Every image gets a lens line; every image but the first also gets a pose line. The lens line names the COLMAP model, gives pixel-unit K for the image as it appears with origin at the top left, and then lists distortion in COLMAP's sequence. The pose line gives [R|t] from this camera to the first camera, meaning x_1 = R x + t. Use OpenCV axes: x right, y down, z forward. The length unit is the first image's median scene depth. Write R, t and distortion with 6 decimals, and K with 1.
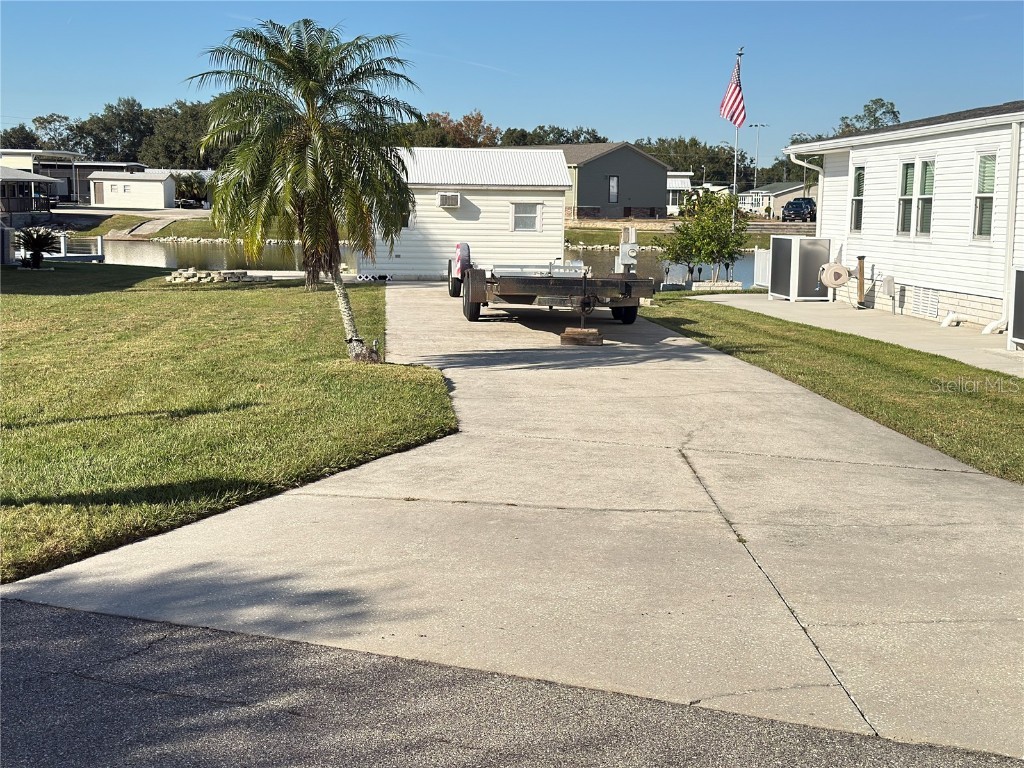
lens RADIAL K [[1407.6, 0, 511.9], [0, 1407.6, 396.9], [0, 0, 1]] dist [0.126672, 0.000000]
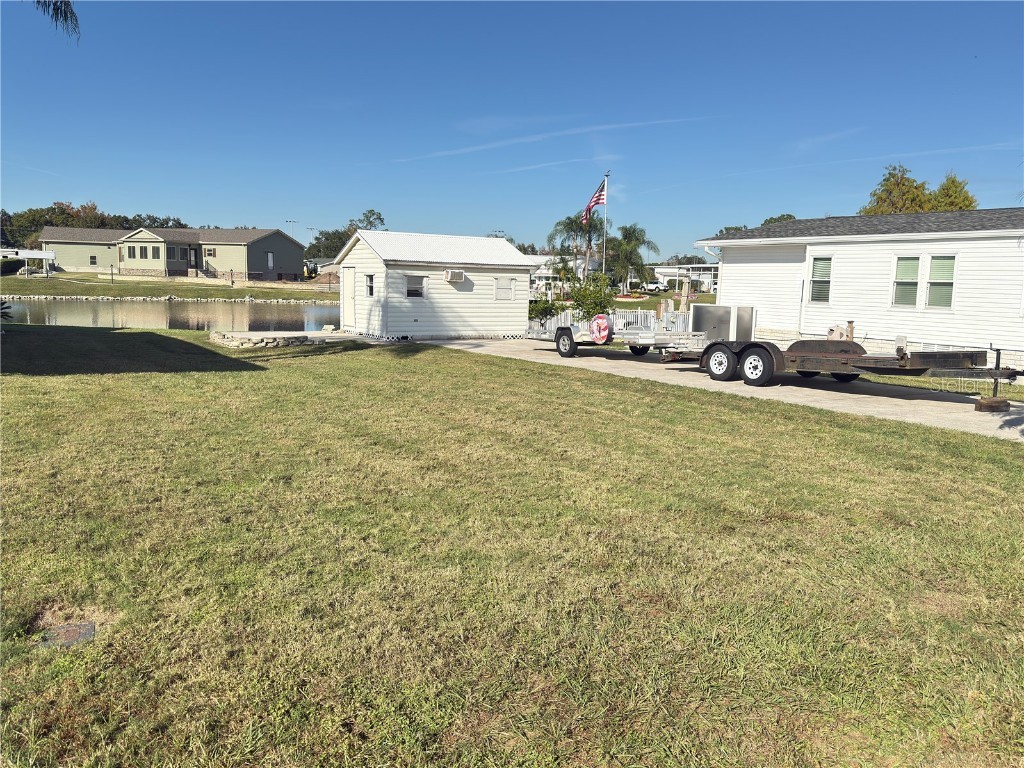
lens RADIAL K [[842.5, 0, 517.3], [0, 842.5, 388.8], [0, 0, 1]] dist [0.094229, -0.145459]
pose [[0.891242, -0.049891, 0.450775, -0.336799], [0.048407, 0.998718, 0.014828, -0.046387], [-0.450937, 0.008606, 0.892514, 0.300111]]
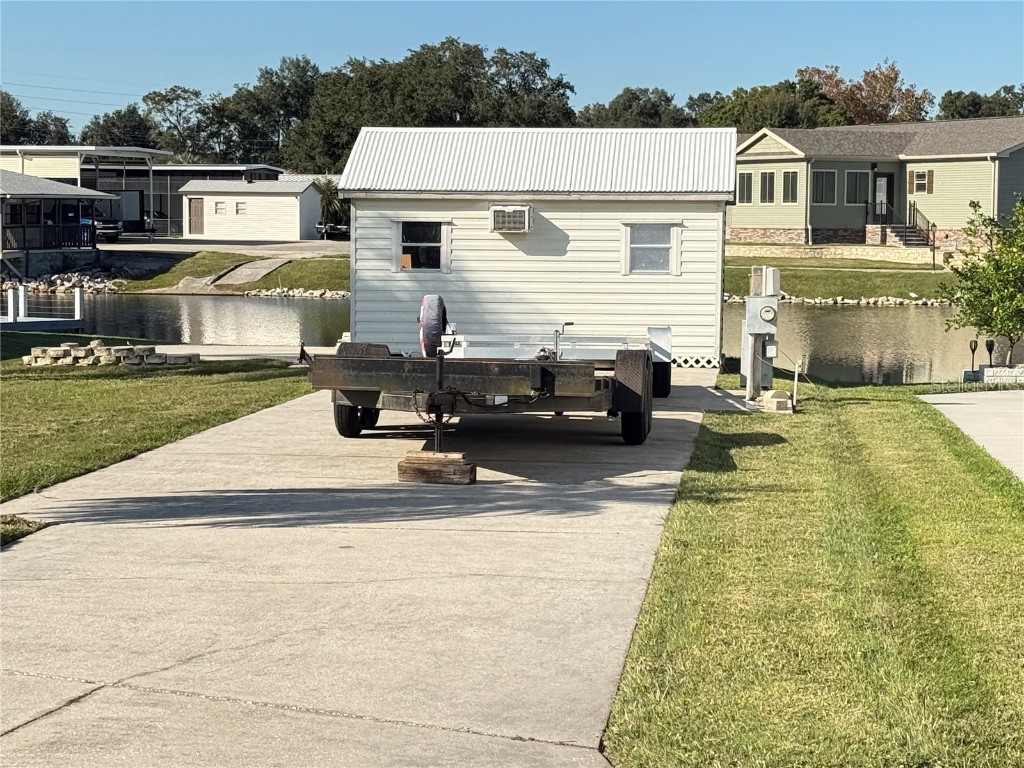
lens RADIAL K [[2492.3, 0, 522.1], [0, 2492.3, 431.0], [0, 0, 1]] dist [0.105706, 0.000000]
pose [[0.982729, 0.008181, -0.184869, 0.142045], [-0.018286, 0.998426, -0.053024, -0.003466], [0.184145, 0.055489, 0.981332, 0.034543]]
